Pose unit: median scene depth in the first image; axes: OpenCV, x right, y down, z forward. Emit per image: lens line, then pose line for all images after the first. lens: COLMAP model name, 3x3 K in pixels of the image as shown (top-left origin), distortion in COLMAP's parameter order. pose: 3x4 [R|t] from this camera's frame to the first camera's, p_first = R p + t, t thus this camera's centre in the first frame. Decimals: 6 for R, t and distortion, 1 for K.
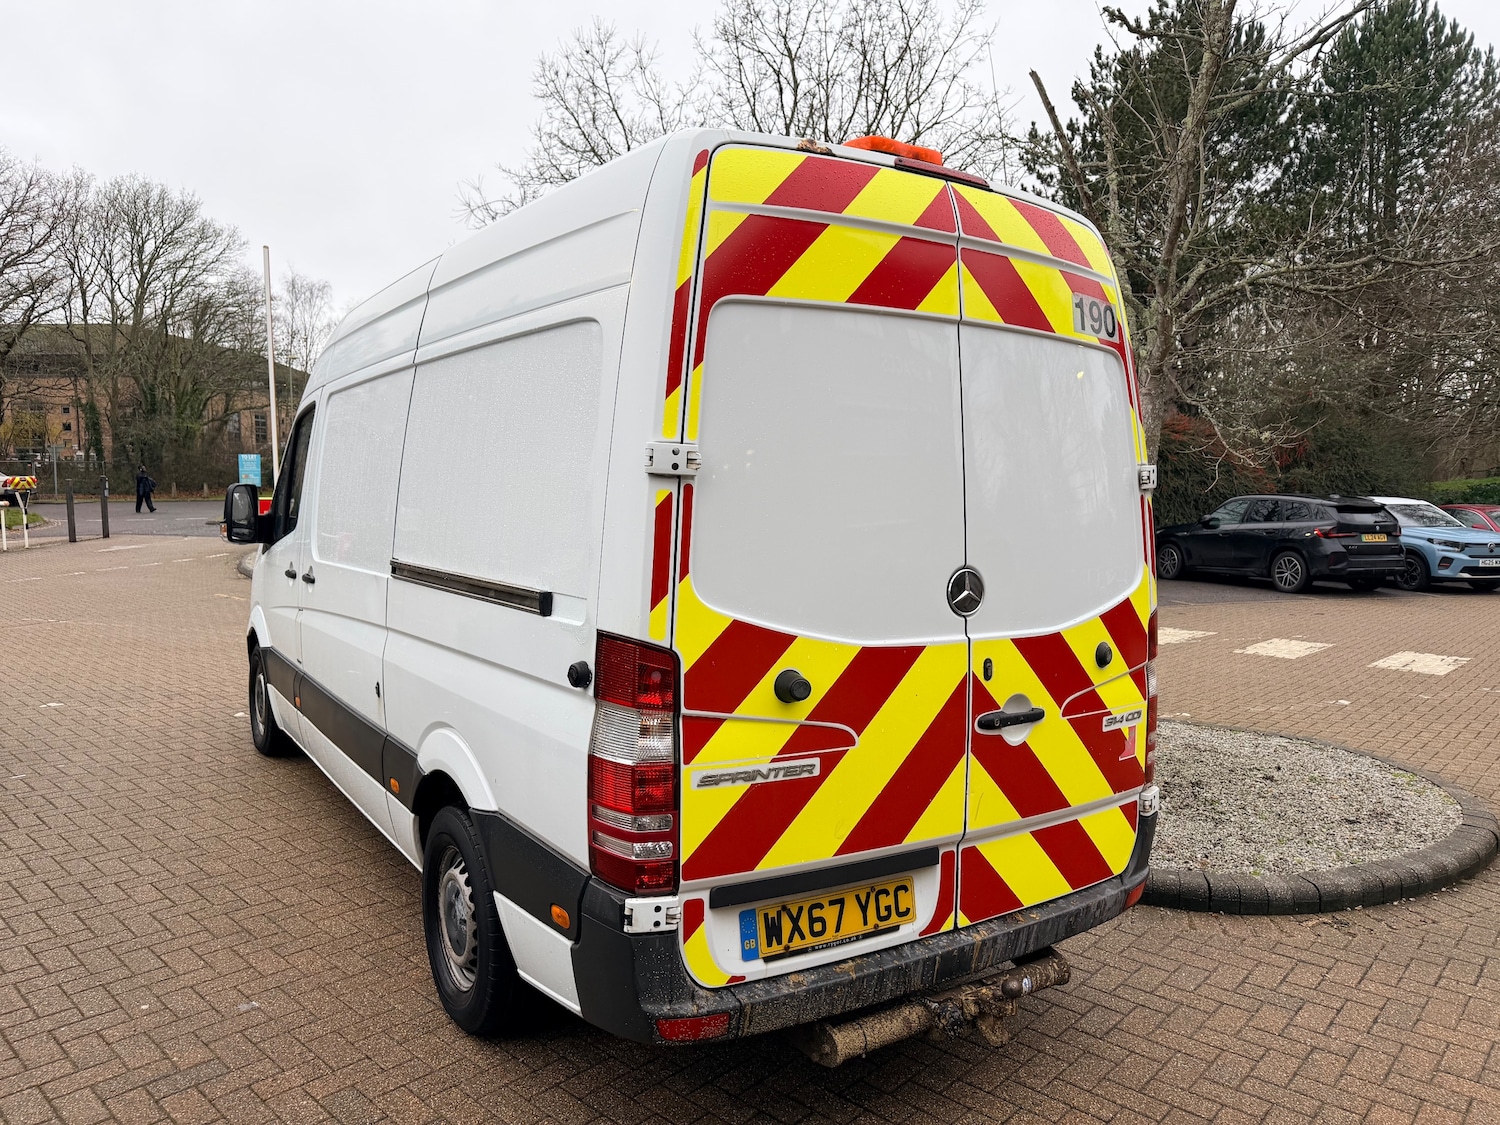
lens RADIAL K [[1067.5, 0, 750.0], [0, 1067.5, 562.5], [0, 0, 1]] dist [0.011937, -0.015131]
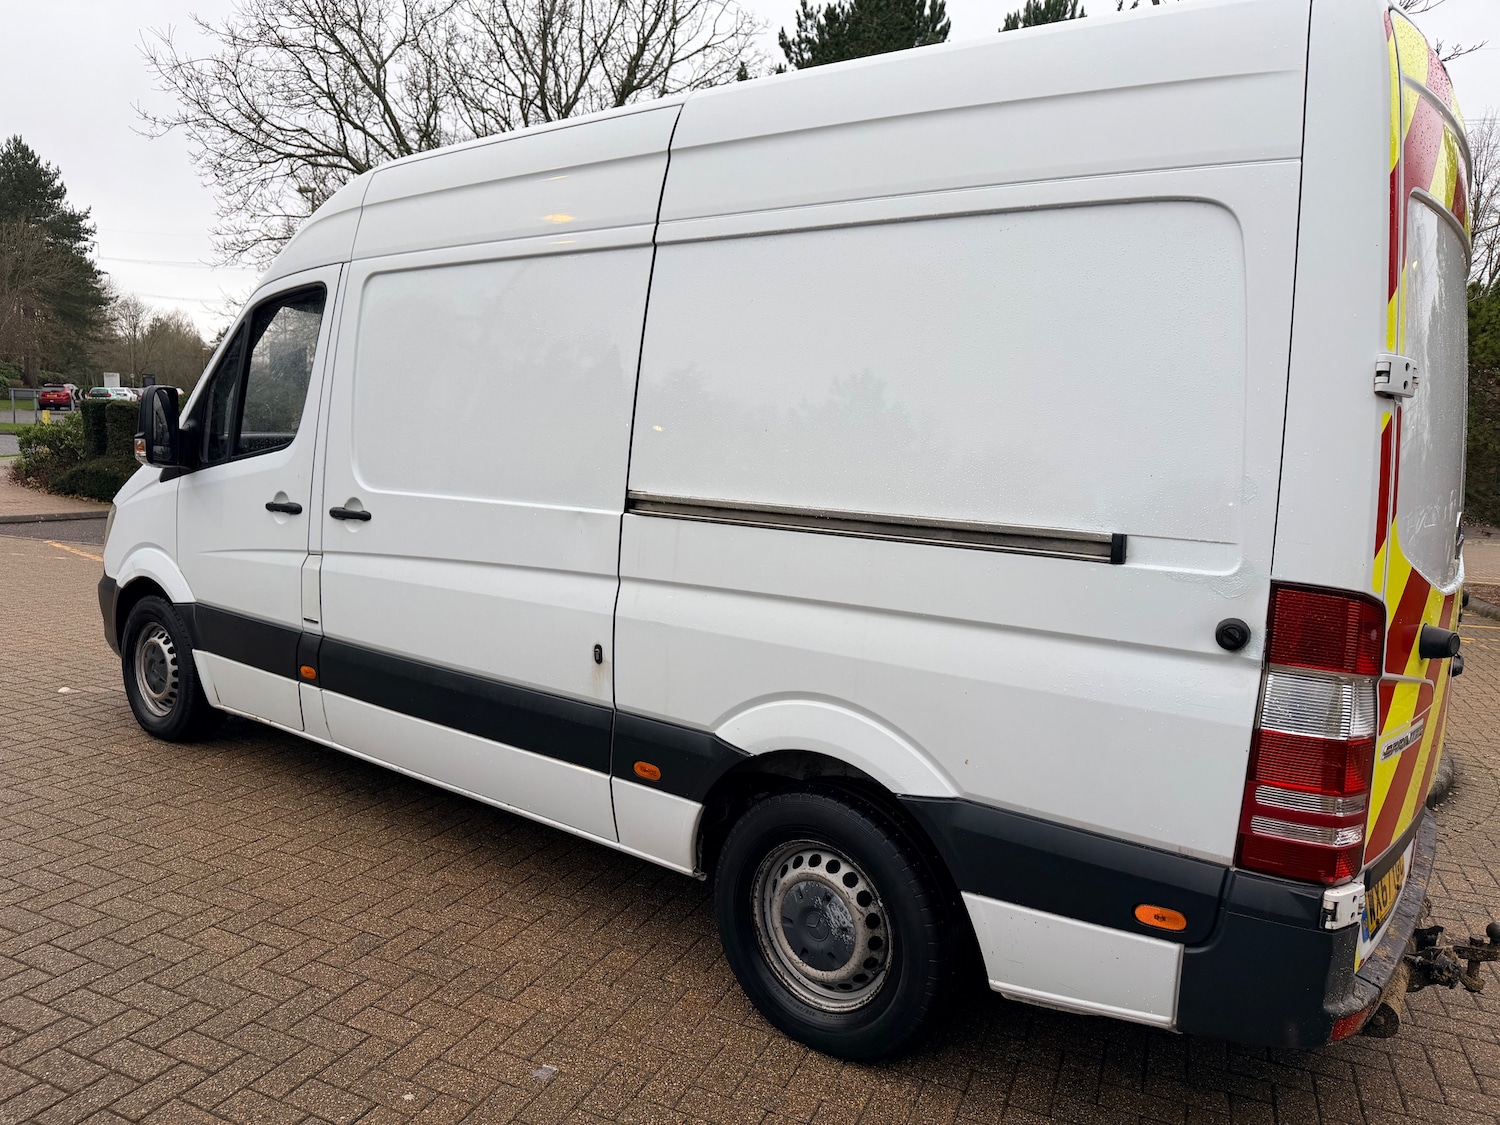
lens RADIAL K [[1058.5, 0, 741.3], [0, 1058.5, 577.2], [0, 0, 1]] dist [0.040093, -0.052359]
pose [[0.940831, -0.010746, 0.338706, -0.520315], [-0.012760, 0.997665, 0.067095, 0.006743], [-0.338636, -0.067447, 0.938497, 0.227832]]
